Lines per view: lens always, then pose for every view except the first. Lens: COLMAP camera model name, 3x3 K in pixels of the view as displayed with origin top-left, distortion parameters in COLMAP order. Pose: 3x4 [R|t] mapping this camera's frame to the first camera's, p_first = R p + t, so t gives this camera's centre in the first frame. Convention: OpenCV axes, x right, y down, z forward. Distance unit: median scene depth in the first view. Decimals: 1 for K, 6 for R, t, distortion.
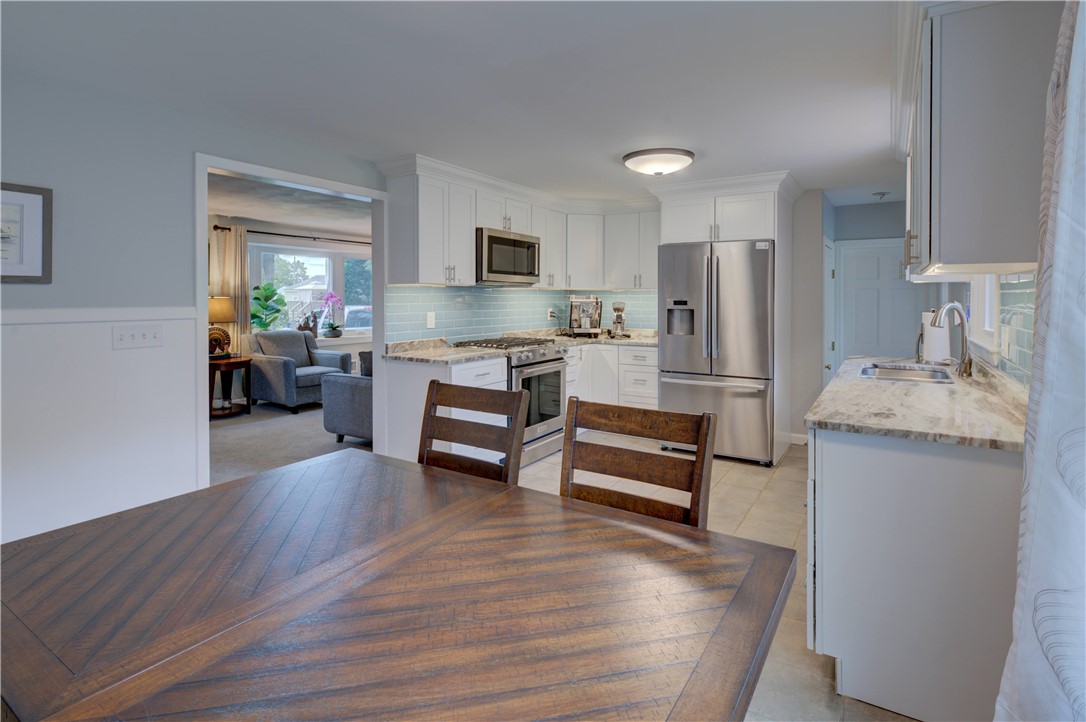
lens RADIAL K [[528.6, 0, 540.0], [0, 528.6, 298.2], [0, 0, 1]] dist [-0.000071, -0.000313]
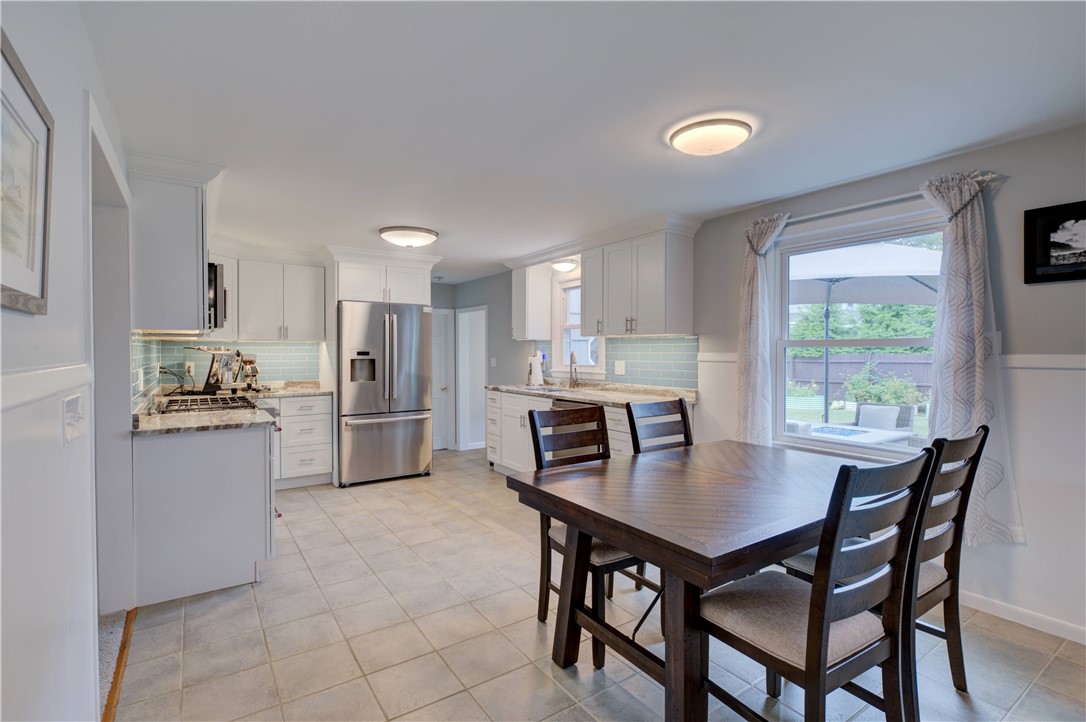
lens RADIAL K [[528.6, 0, 539.0], [0, 528.6, 355.0], [0, 0, 1]] dist [-0.000071, -0.000313]
pose [[0.385108, -0.009296, 0.922825, -0.599161], [0.001831, 0.999955, 0.009309, 0.001897], [-0.922870, -0.001895, 0.385107, 0.196634]]
